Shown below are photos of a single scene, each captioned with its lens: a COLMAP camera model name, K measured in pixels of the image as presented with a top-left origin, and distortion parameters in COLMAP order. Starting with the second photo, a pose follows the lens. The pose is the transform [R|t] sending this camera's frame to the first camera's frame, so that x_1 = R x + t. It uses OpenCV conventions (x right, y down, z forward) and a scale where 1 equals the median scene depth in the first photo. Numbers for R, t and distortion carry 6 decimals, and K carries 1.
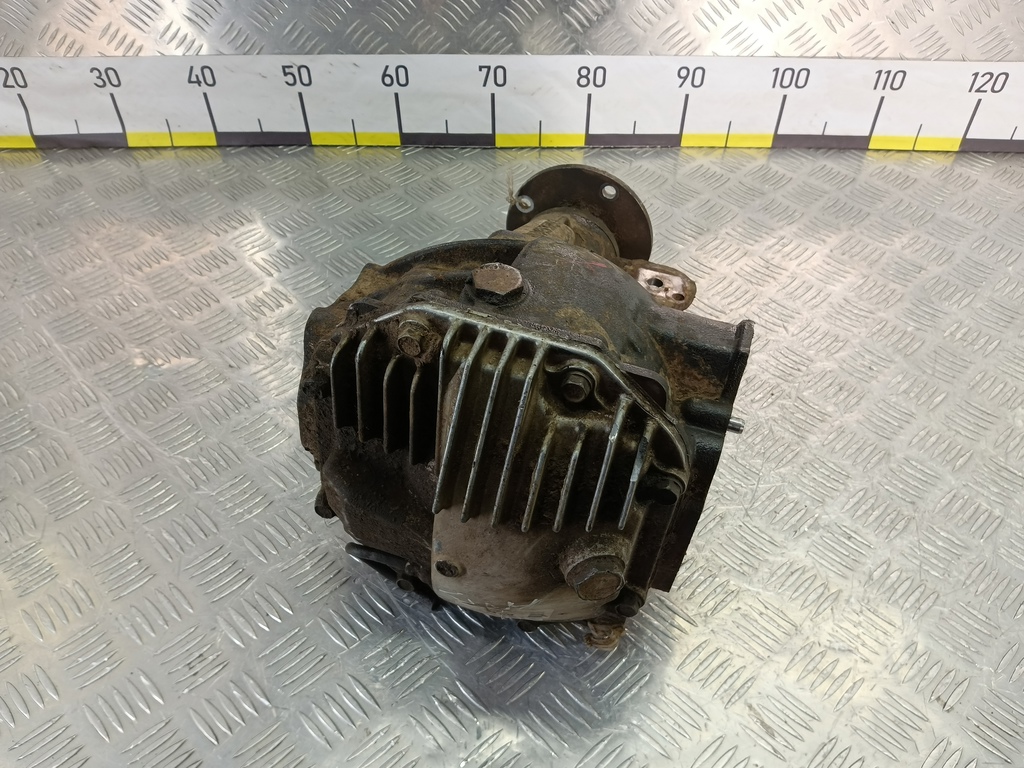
lens RADIAL K [[826.8, 0, 493.8], [0, 826.8, 388.3], [0, 0, 1]] dist [0.087717, -0.199121]
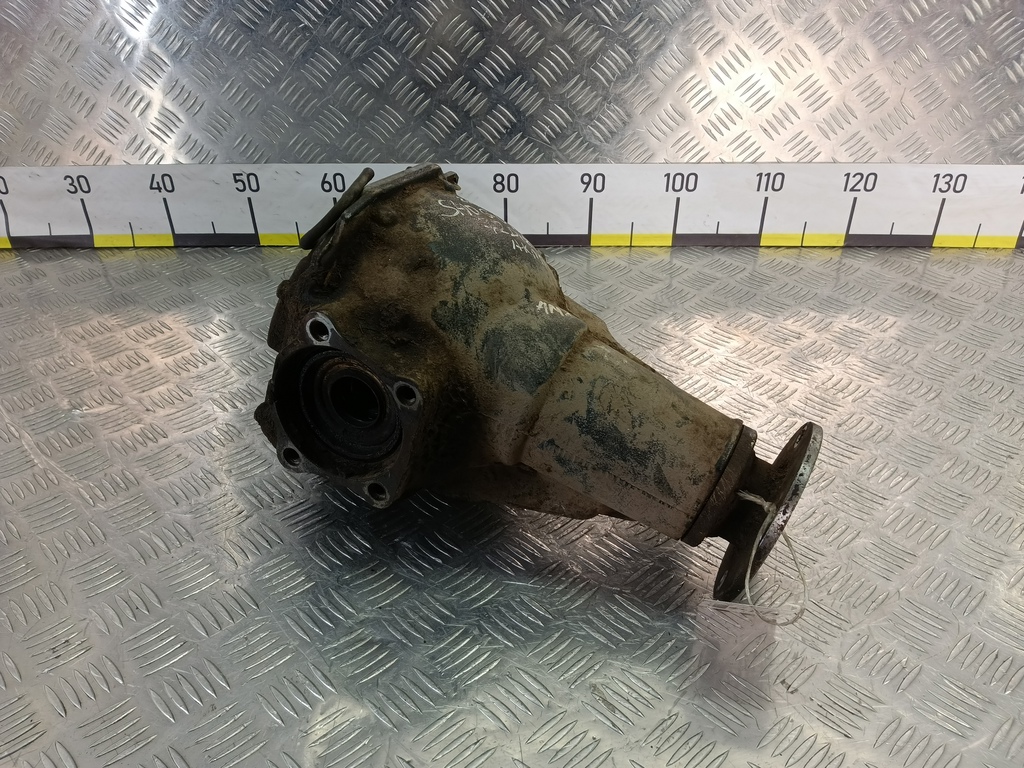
lens RADIAL K [[826.8, 0, 493.8], [0, 826.8, 388.3], [0, 0, 1]] dist [0.087717, -0.199121]
pose [[0.999959, 0.002610, -0.008674, 0.111666], [-0.004429, 0.976185, -0.216893, 0.143241], [0.007901, 0.216923, 0.976157, -0.039752]]
